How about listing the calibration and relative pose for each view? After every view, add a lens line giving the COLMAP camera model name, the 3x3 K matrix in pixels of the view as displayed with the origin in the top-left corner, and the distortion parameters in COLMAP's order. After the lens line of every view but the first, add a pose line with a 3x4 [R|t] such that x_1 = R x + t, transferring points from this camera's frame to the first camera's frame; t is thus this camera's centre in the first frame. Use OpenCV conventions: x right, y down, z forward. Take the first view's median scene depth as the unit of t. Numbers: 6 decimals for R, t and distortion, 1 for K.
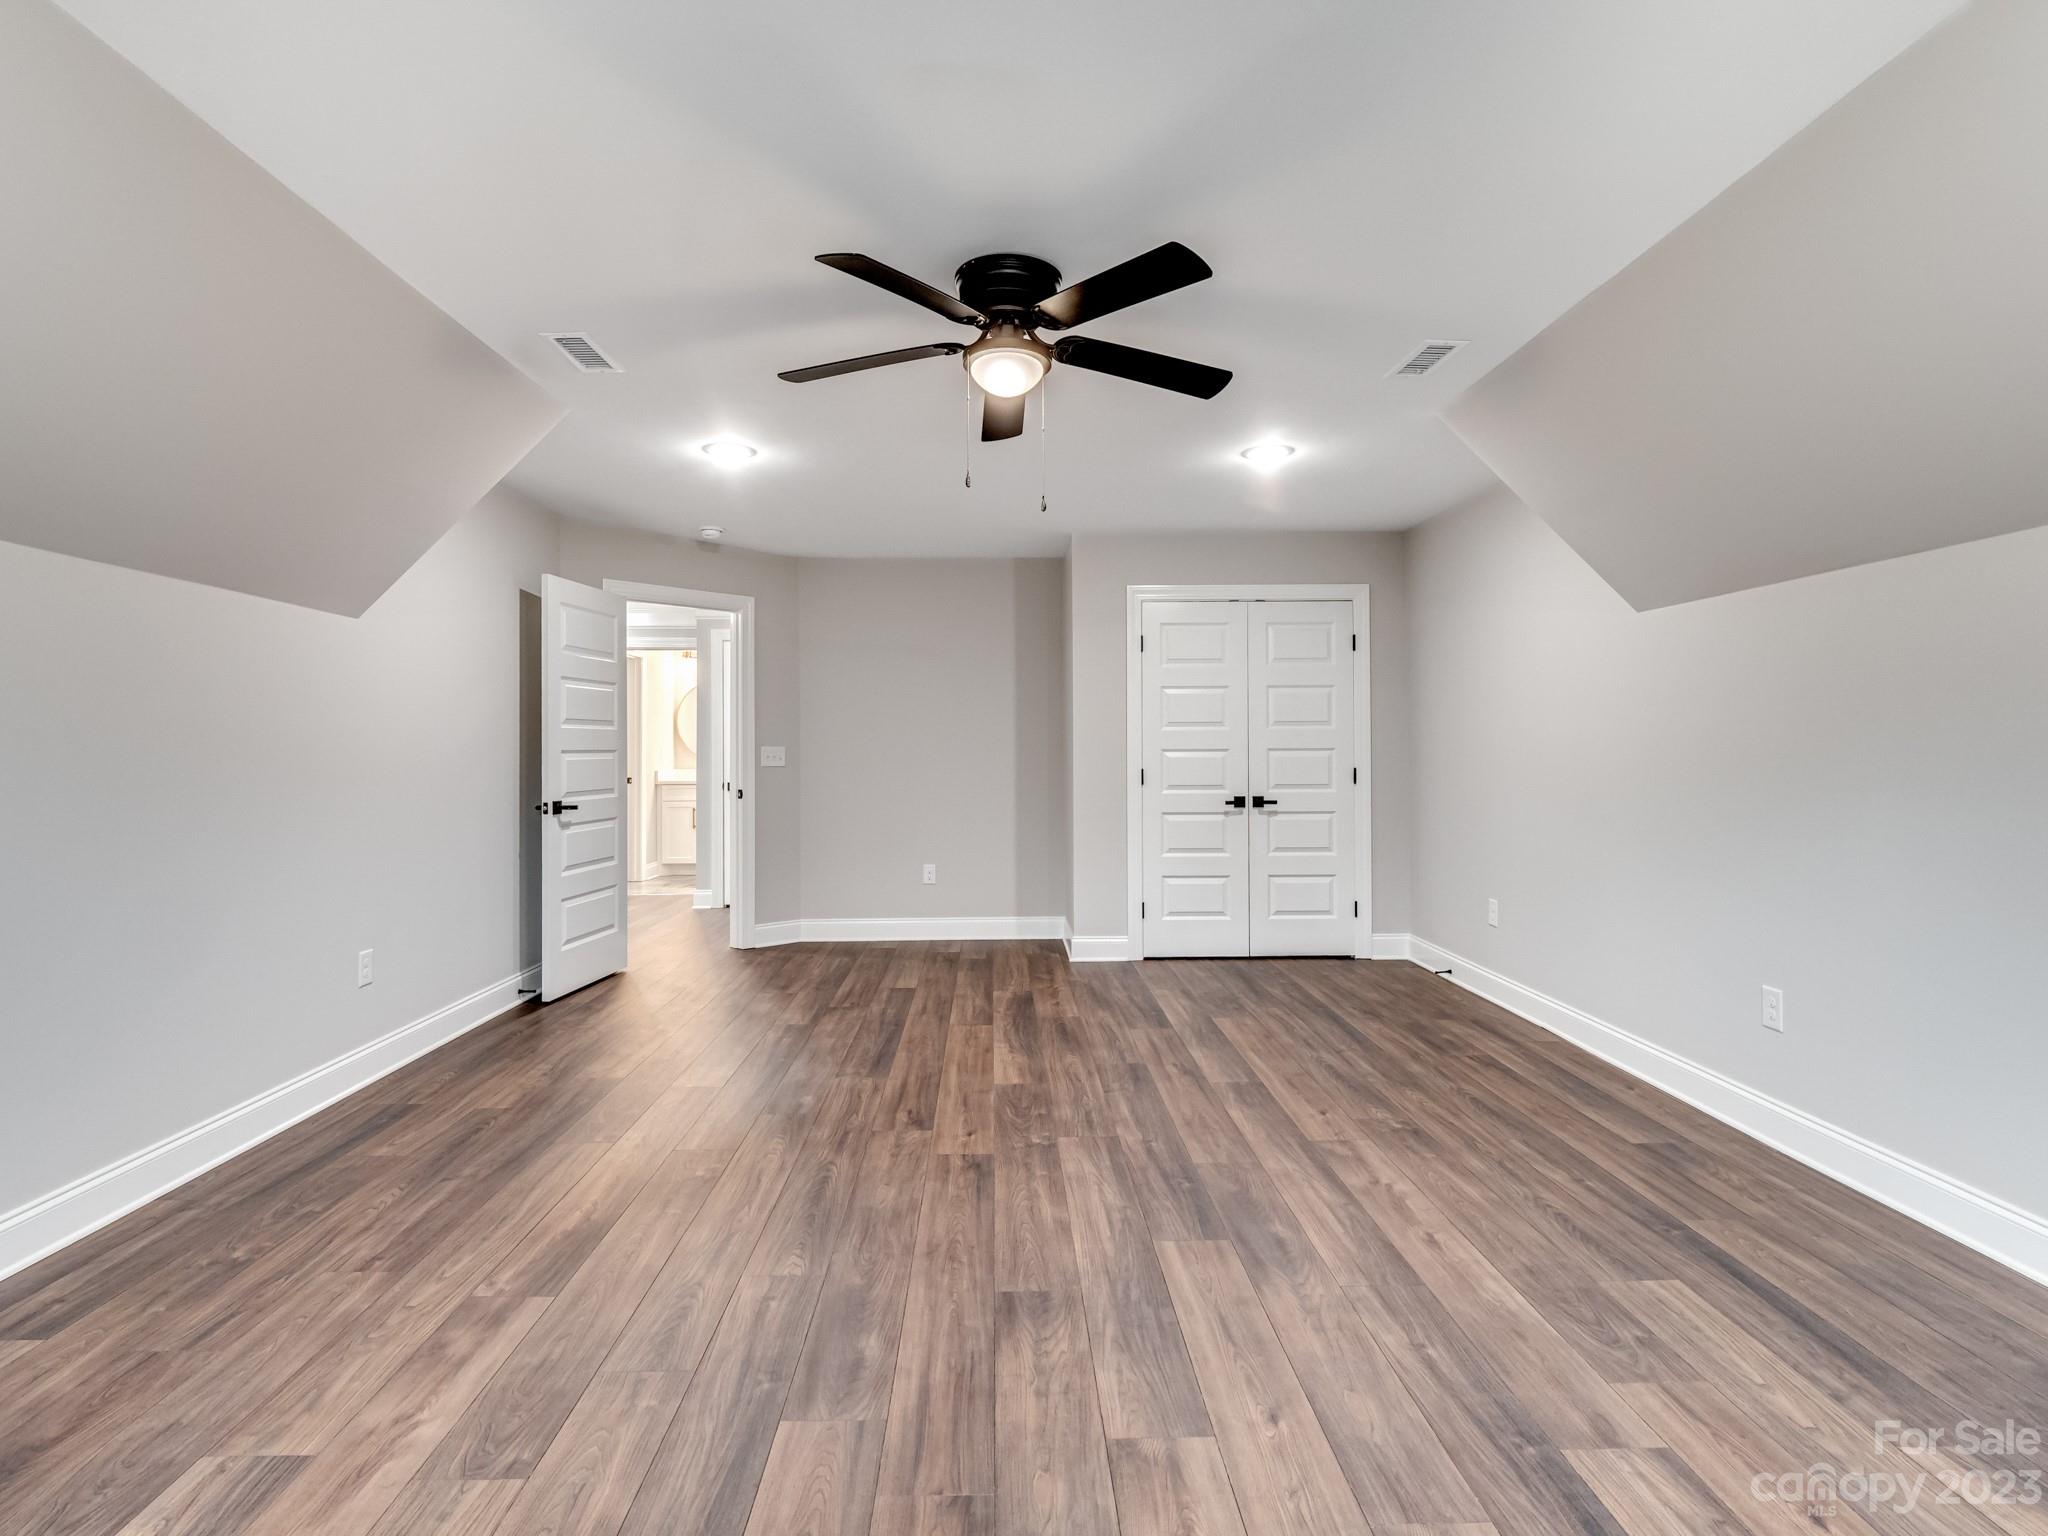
lens RADIAL K [[1025.9, 0, 1010.4], [0, 1025.9, 759.5], [0, 0, 1]] dist [-0.002966, -0.000731]
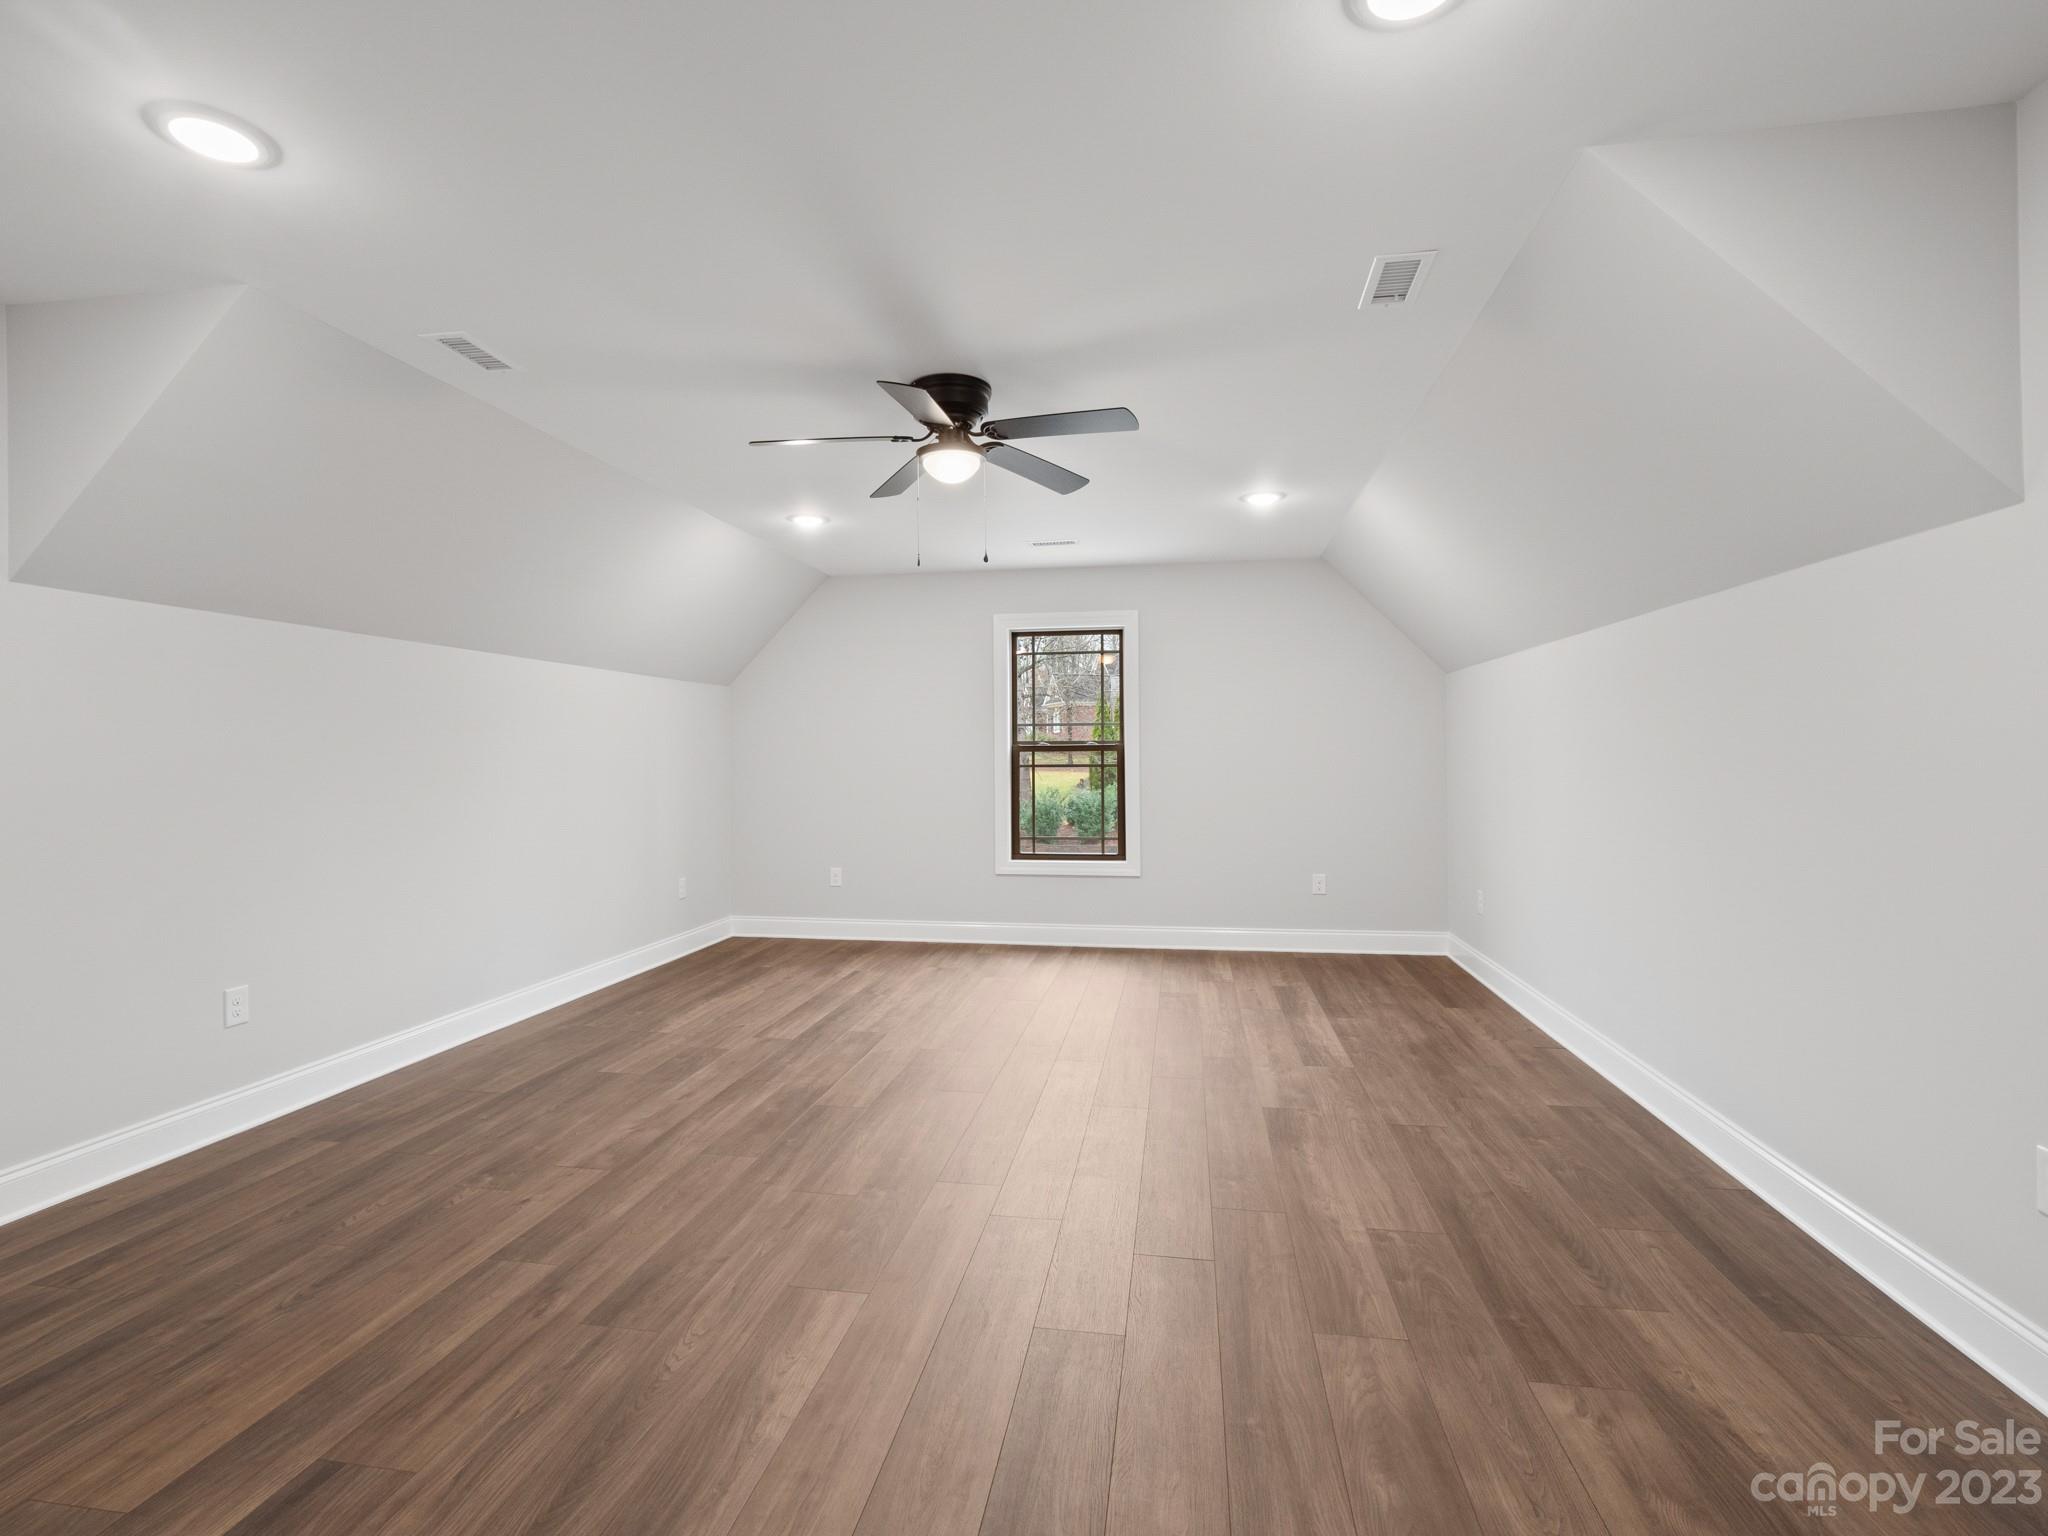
lens RADIAL K [[1025.9, 0, 1010.4], [0, 1025.9, 759.5], [0, 0, 1]] dist [-0.002966, -0.000731]
pose [[-0.982559, 0.007709, 0.185791, -0.280916], [0.009880, 0.999893, 0.010762, -0.022301], [-0.185688, 0.012410, -0.982530, 2.034128]]
